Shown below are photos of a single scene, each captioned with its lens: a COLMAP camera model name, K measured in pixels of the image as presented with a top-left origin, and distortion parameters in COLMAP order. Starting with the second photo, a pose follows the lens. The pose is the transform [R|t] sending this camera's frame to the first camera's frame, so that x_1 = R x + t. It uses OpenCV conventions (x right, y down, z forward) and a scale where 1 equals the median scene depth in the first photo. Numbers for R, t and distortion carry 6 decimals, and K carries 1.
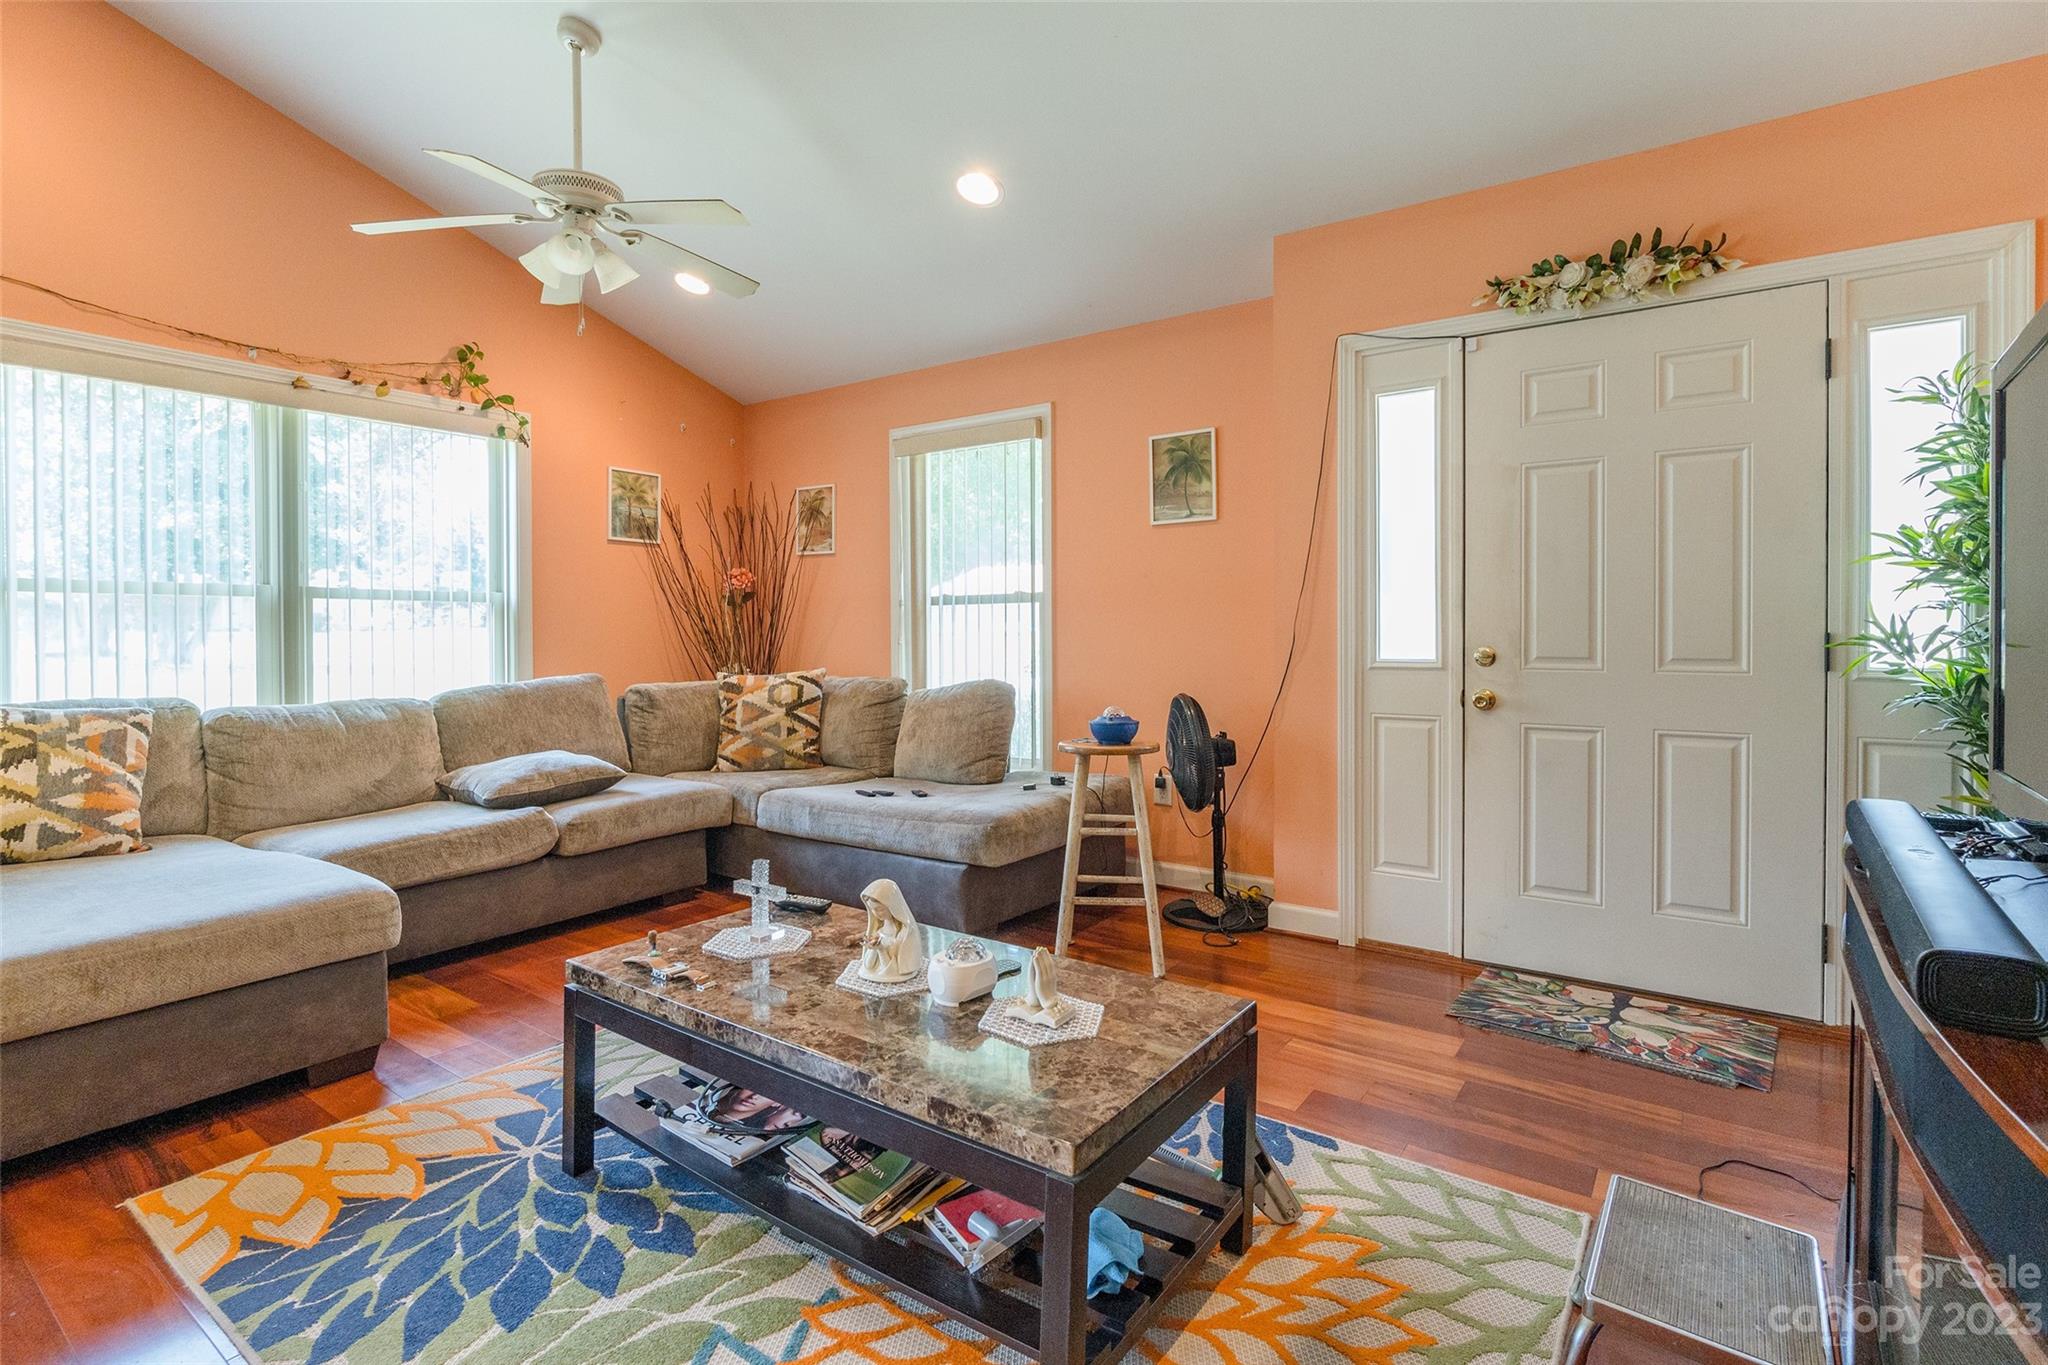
lens RADIAL K [[966.0, 0, 1027.9], [0, 966.0, 638.4], [0, 0, 1]] dist [-0.012792, 0.001037]
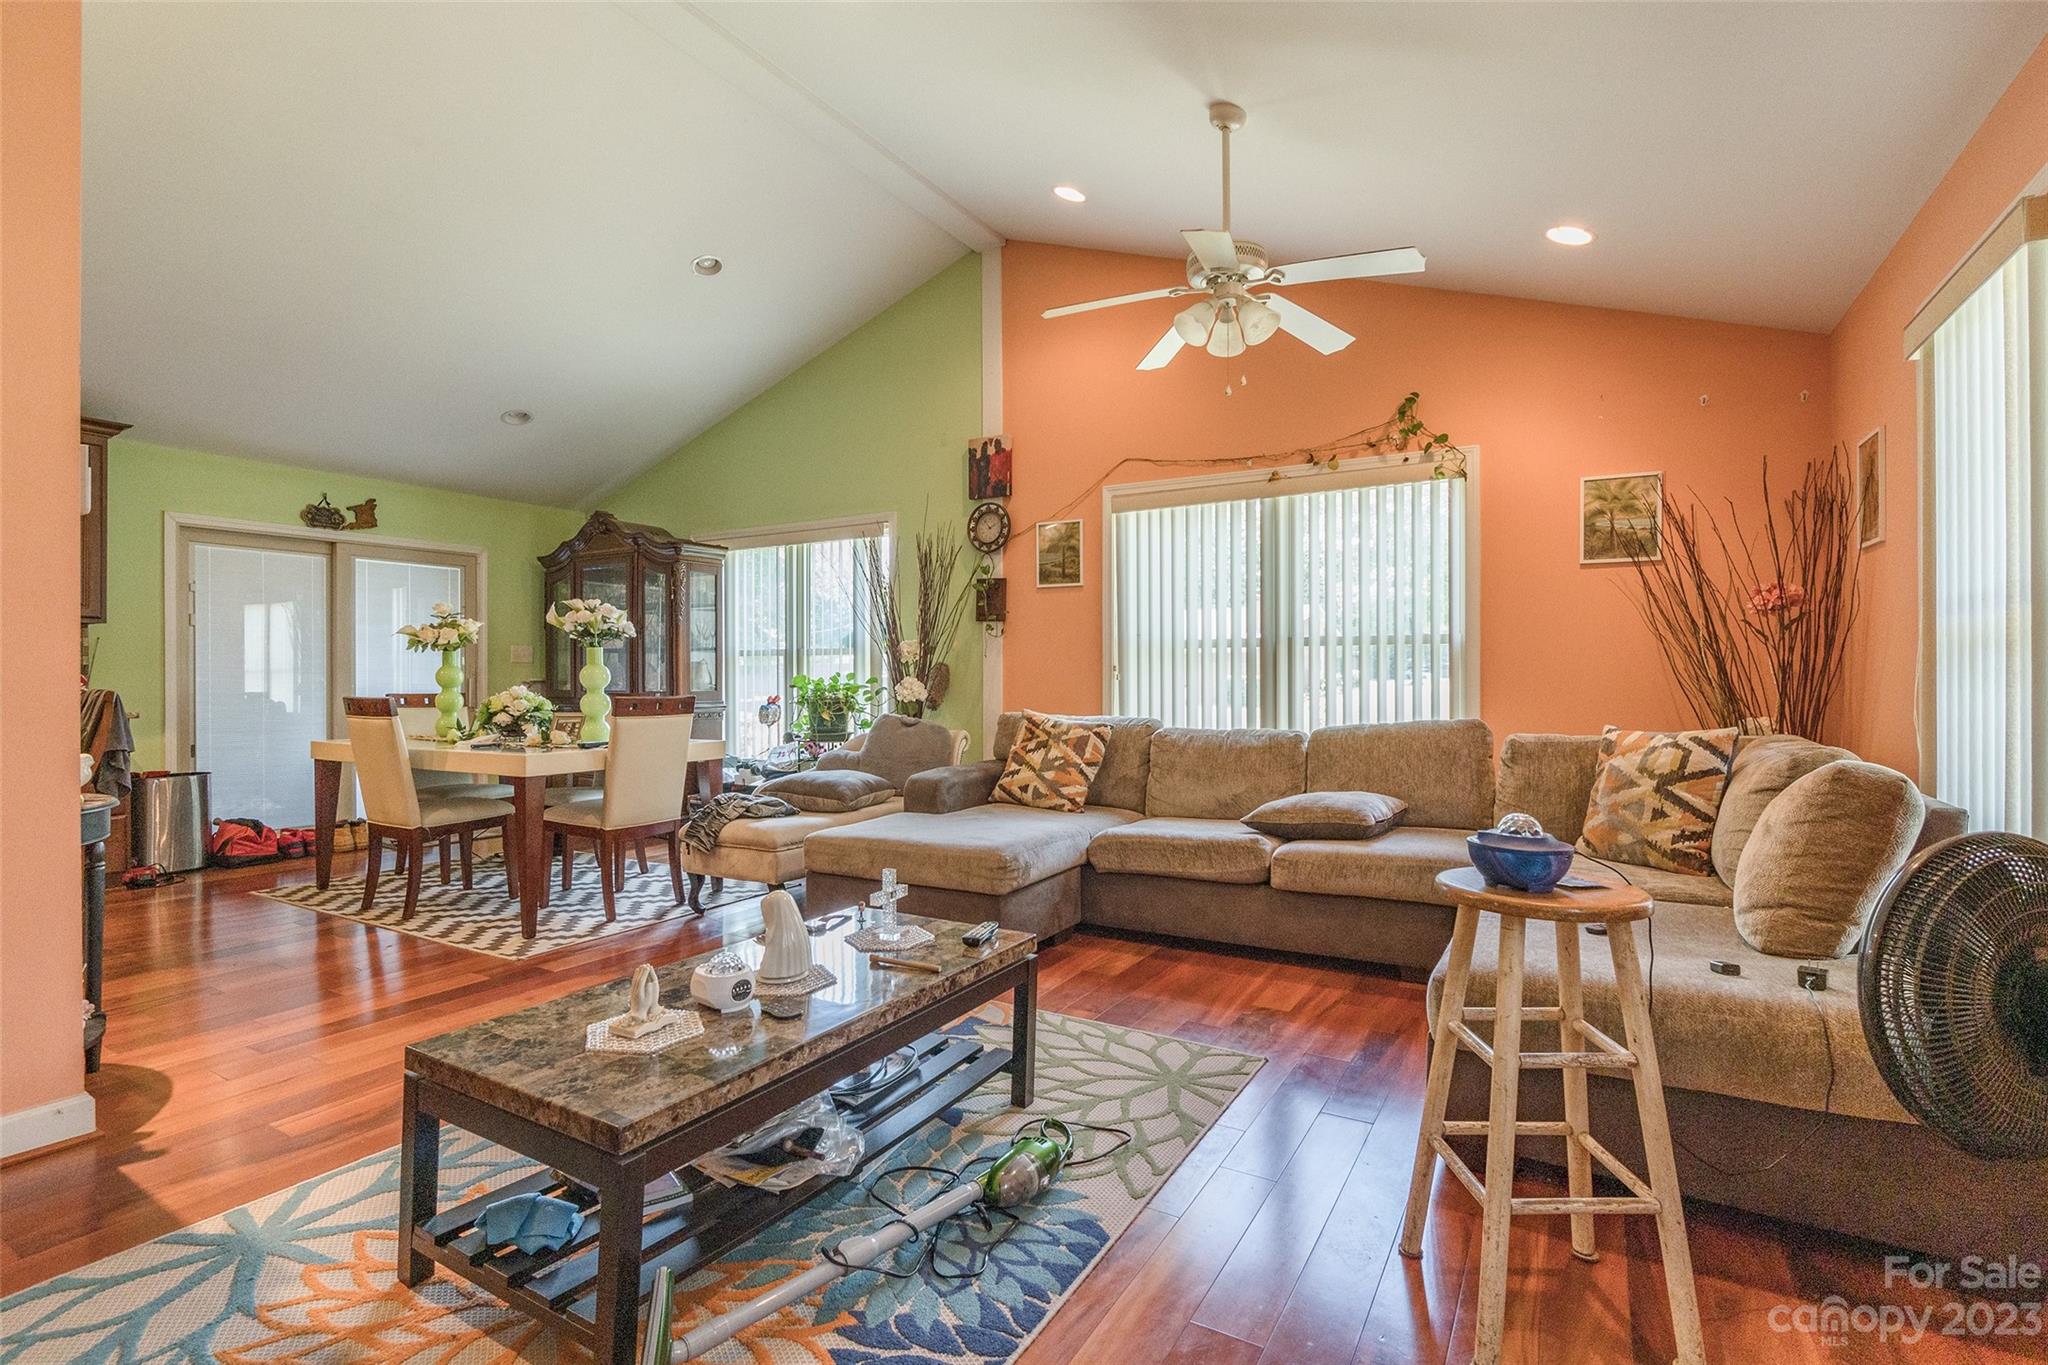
lens RADIAL K [[965.7, 0, 1024.7], [0, 965.7, 678.4], [0, 0, 1]] dist [-0.012582, 0.000146]
pose [[0.077183, 0.001816, -0.997015, 0.465746], [-0.003979, 0.999991, 0.001513, -0.001334], [0.997009, 0.003850, 0.077189, 0.557453]]
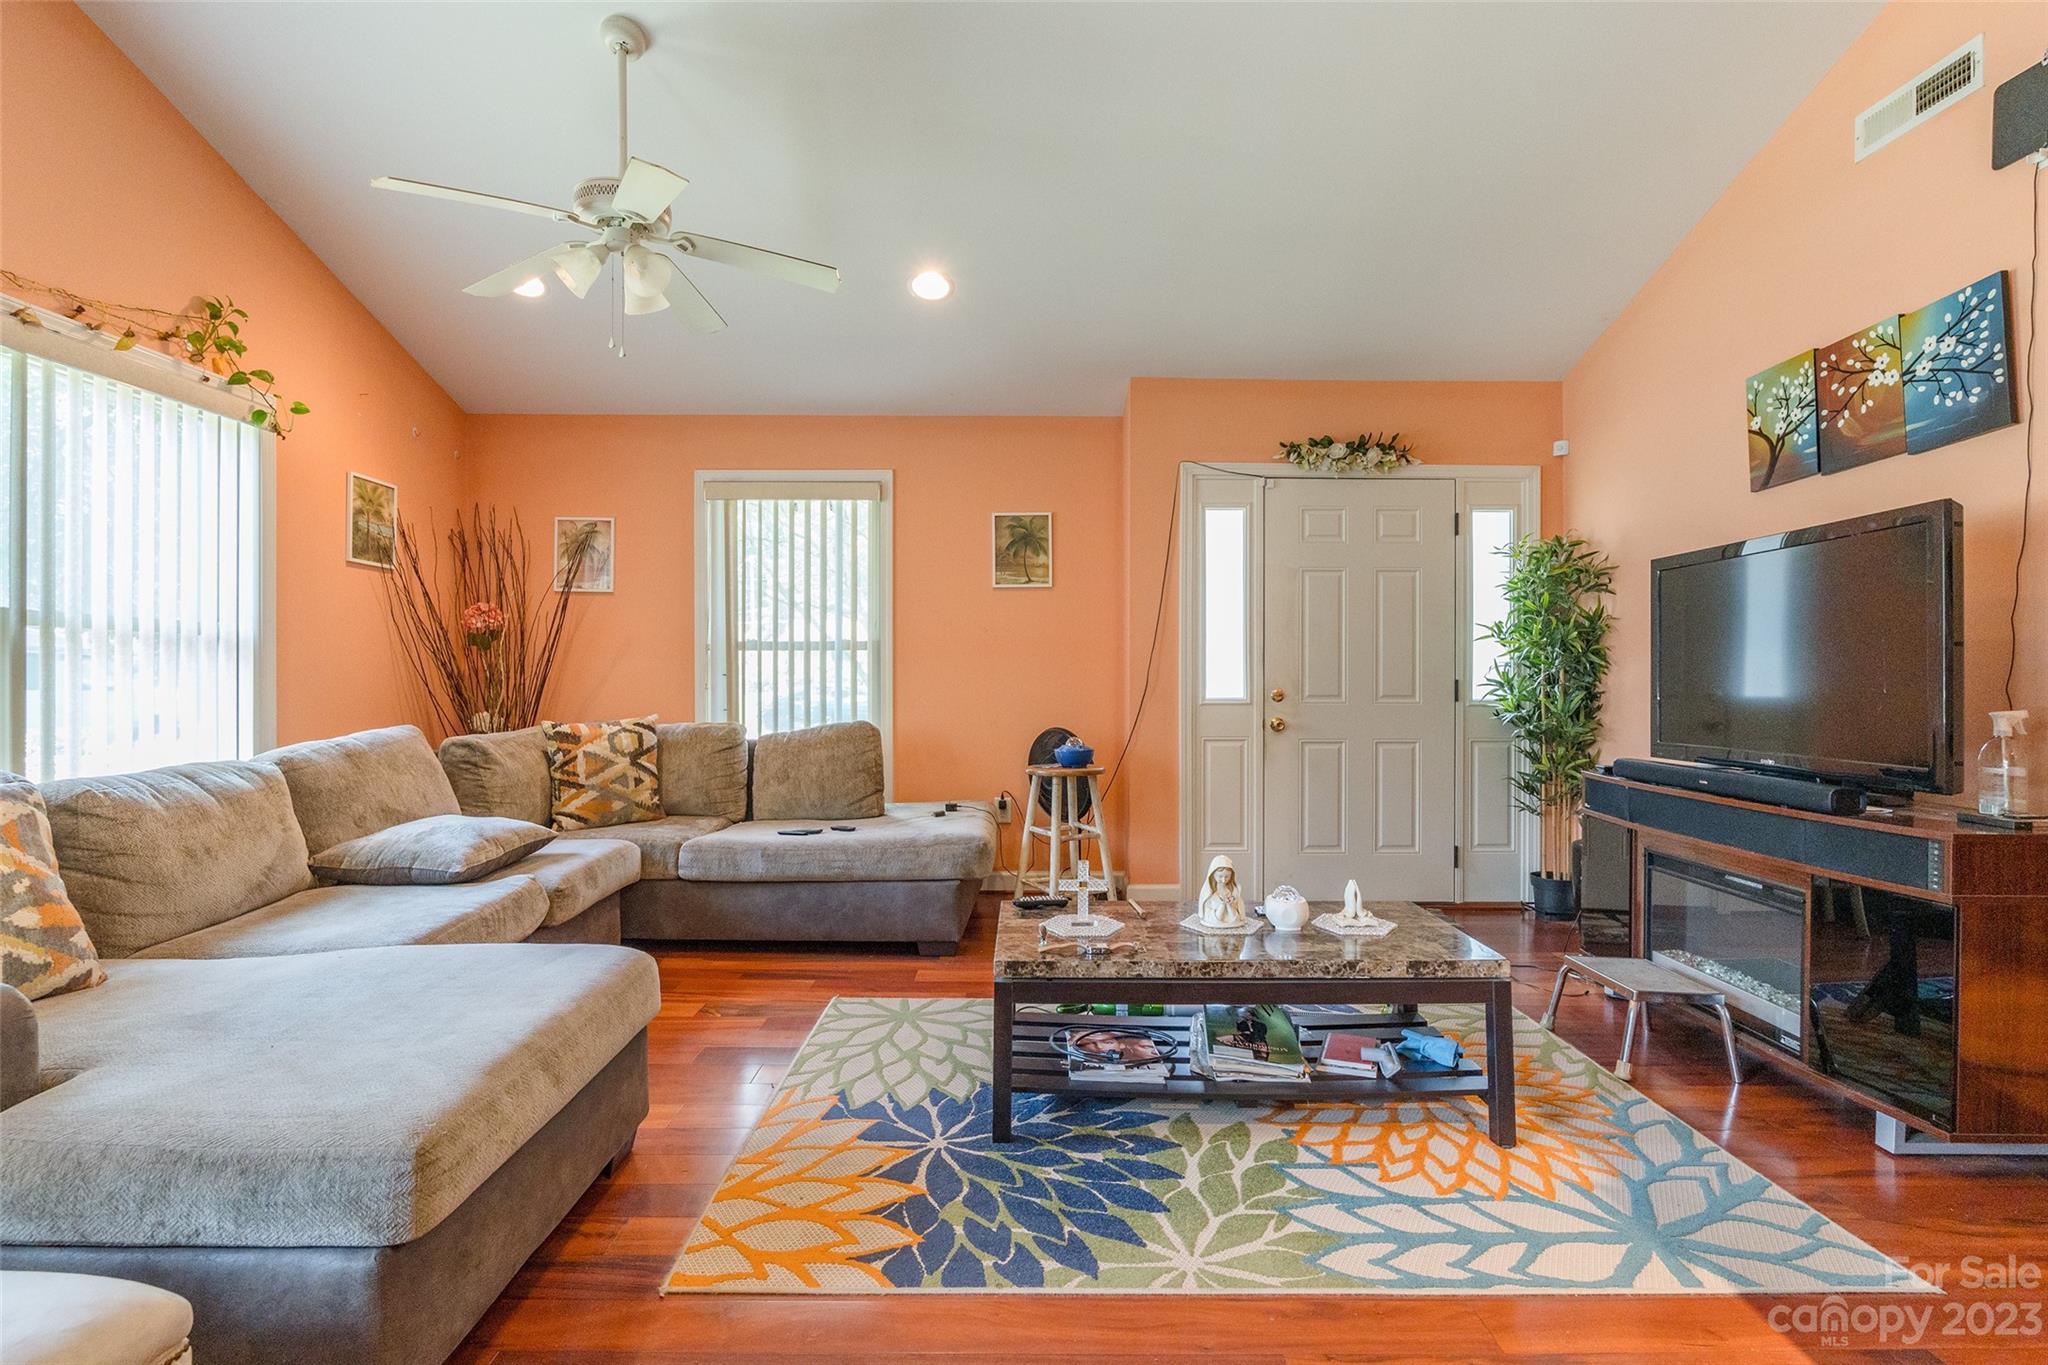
lens RADIAL K [[965.7, 0, 1024.7], [0, 965.7, 678.4], [0, 0, 1]] dist [-0.012582, 0.000146]
pose [[0.813233, 0.003151, 0.581930, -0.552653], [0.000250, 0.999983, -0.005763, 0.001042], [-0.581939, 0.004832, 0.813218, 0.015526]]
